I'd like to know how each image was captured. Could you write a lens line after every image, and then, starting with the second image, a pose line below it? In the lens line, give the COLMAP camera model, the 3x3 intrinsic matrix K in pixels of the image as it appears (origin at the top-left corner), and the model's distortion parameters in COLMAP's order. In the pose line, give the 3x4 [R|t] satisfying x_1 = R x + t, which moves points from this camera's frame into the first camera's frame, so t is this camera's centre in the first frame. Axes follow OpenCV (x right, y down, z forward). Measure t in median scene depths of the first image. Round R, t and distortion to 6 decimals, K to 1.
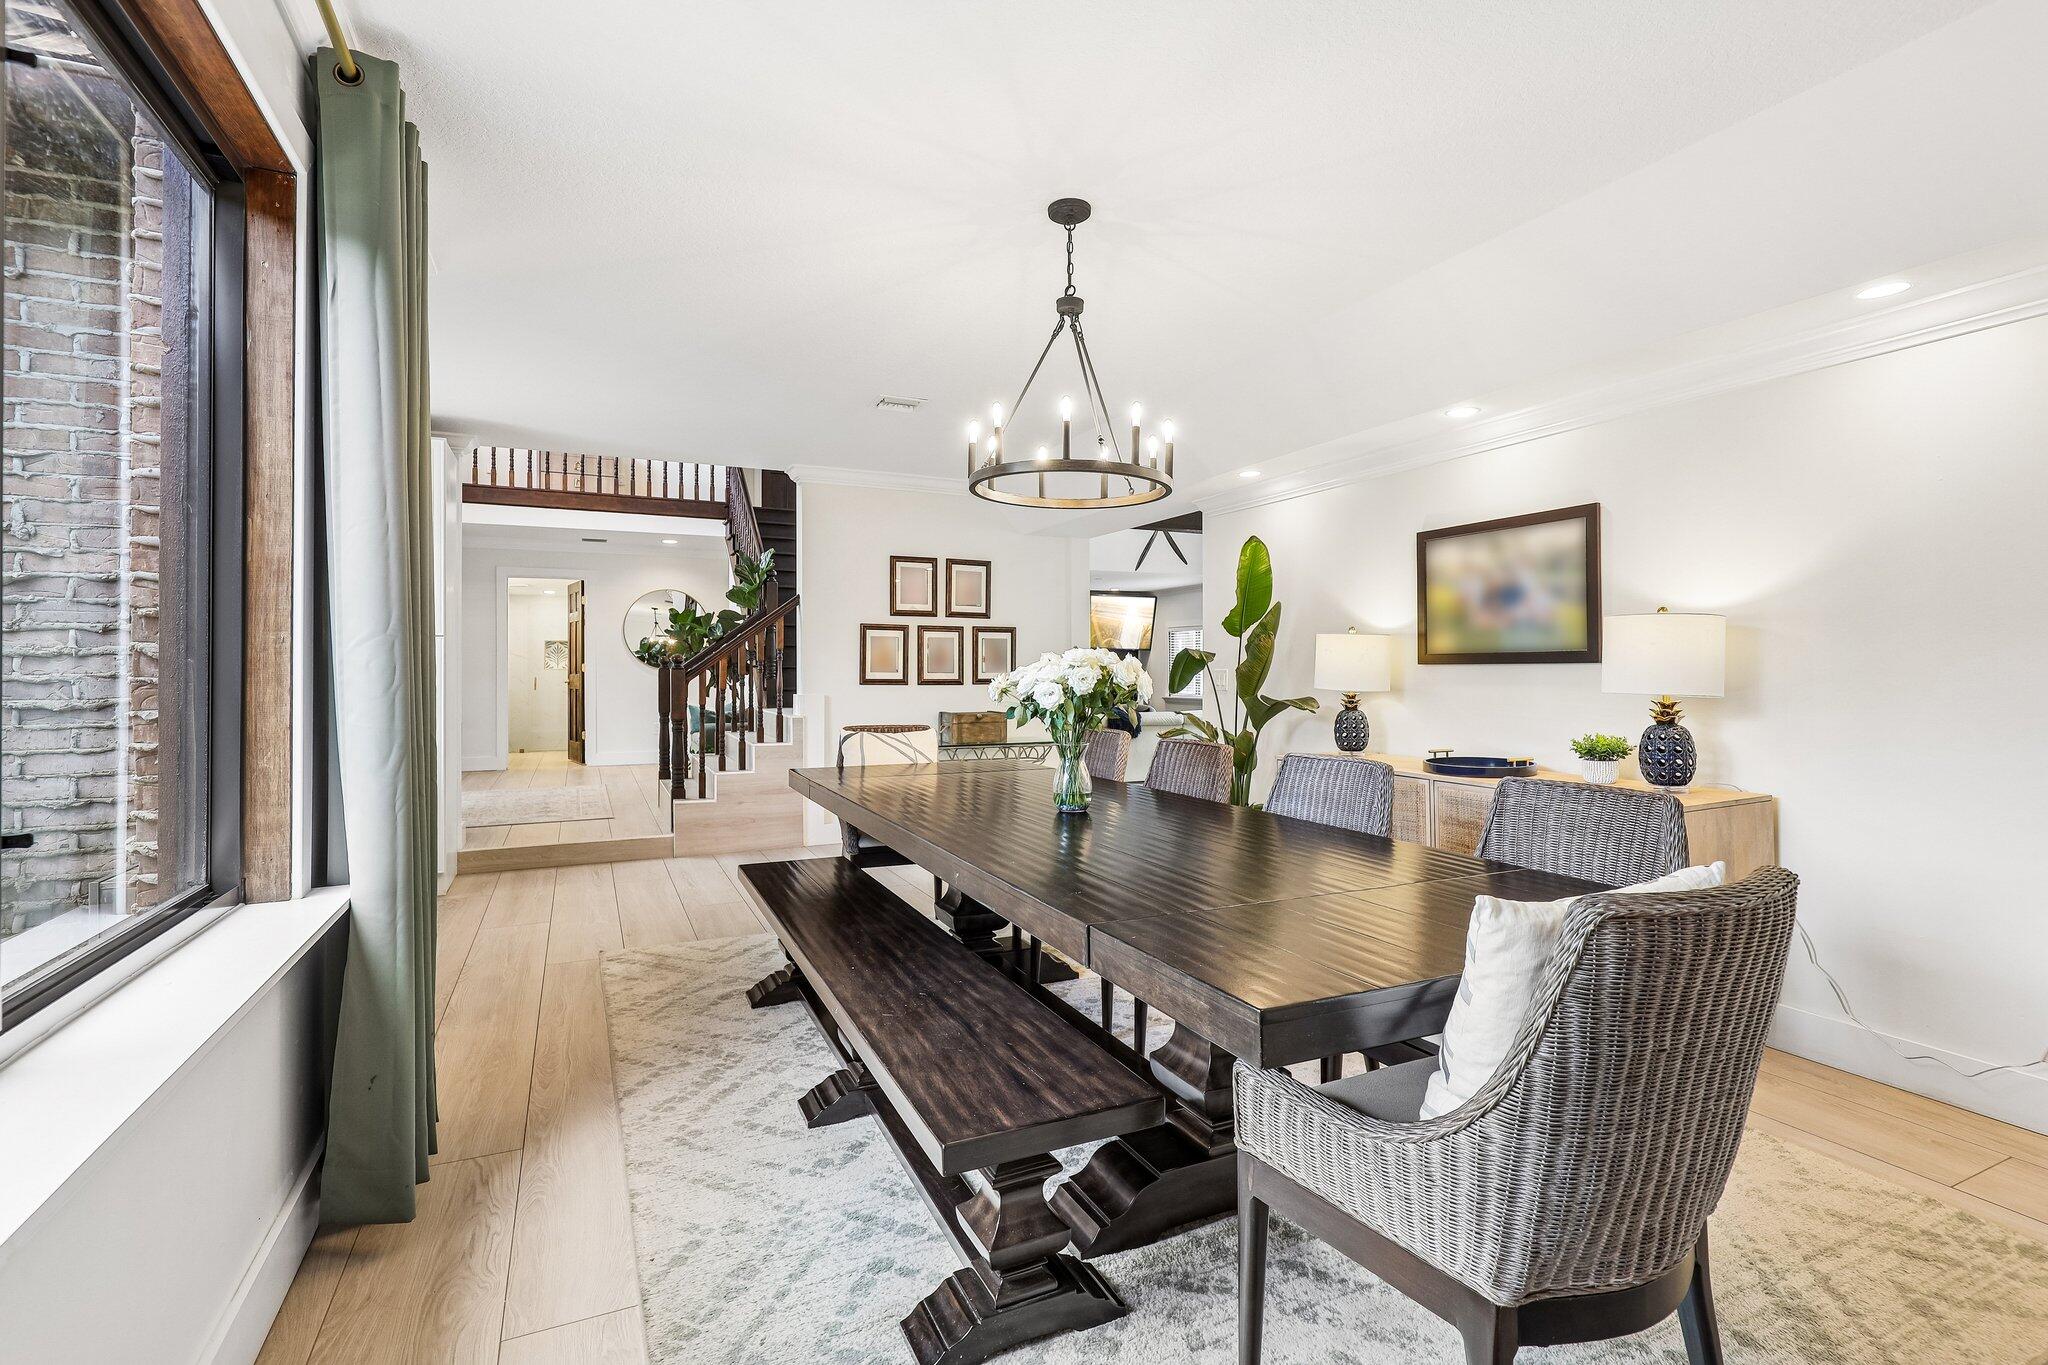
lens RADIAL K [[964.7, 0, 1029.8], [0, 964.7, 674.3], [0, 0, 1]] dist [-0.000300, 0.000171]
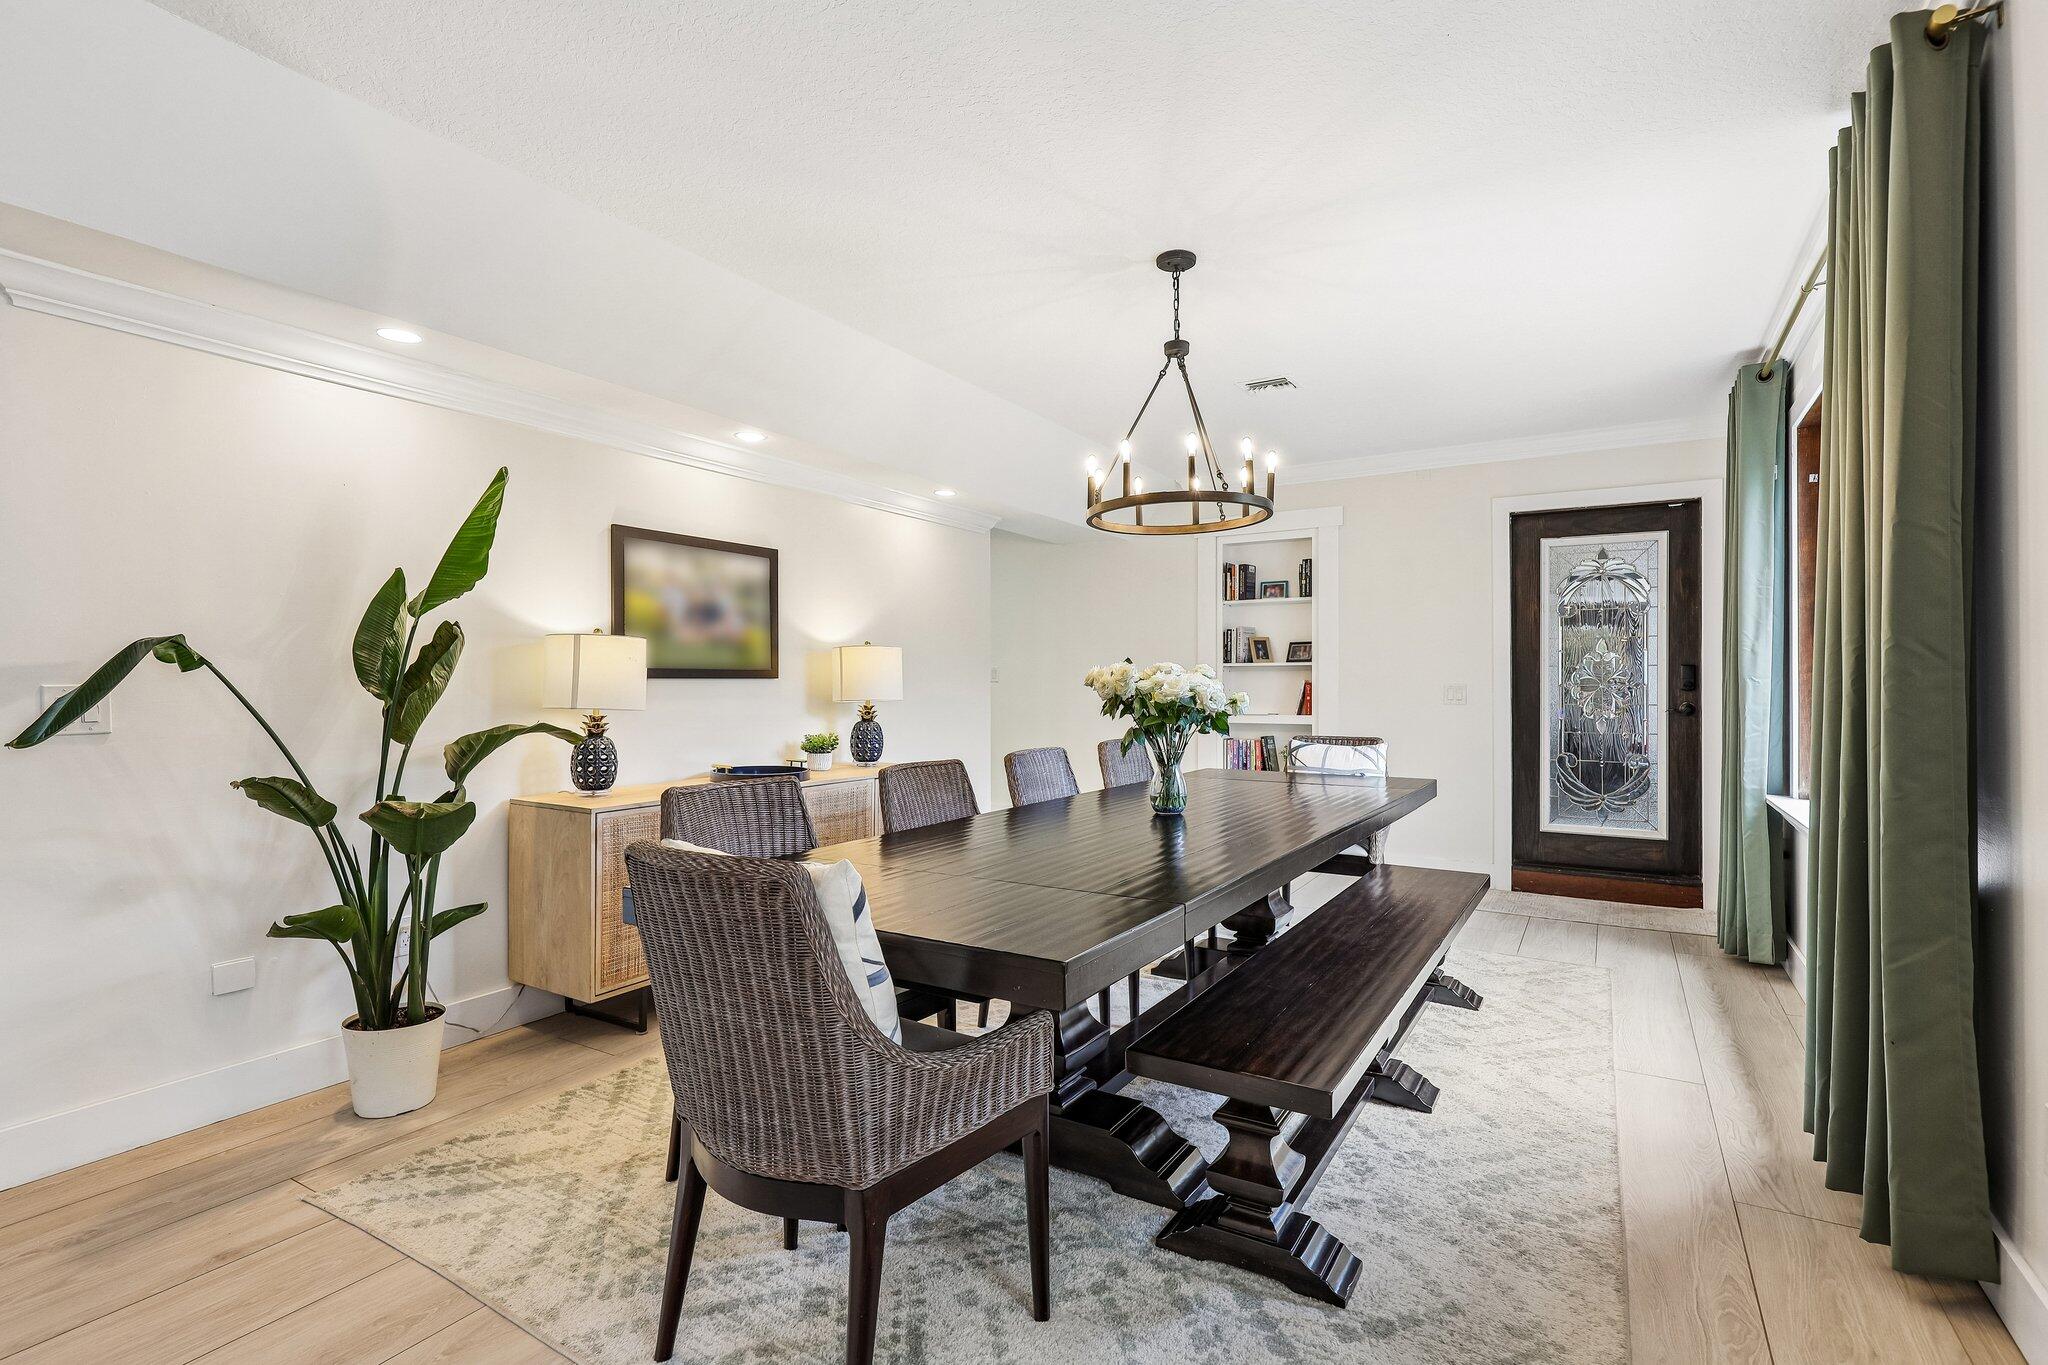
lens RADIAL K [[964.7, 0, 1063.9], [0, 964.7, 684.9], [0, 0, 1]] dist [-0.000300, 0.000171]
pose [[-0.578388, 0.006041, 0.815739, -0.624486], [0.013080, 0.999913, 0.001870, -0.001149], [-0.815657, 0.011751, -0.578417, 1.405077]]
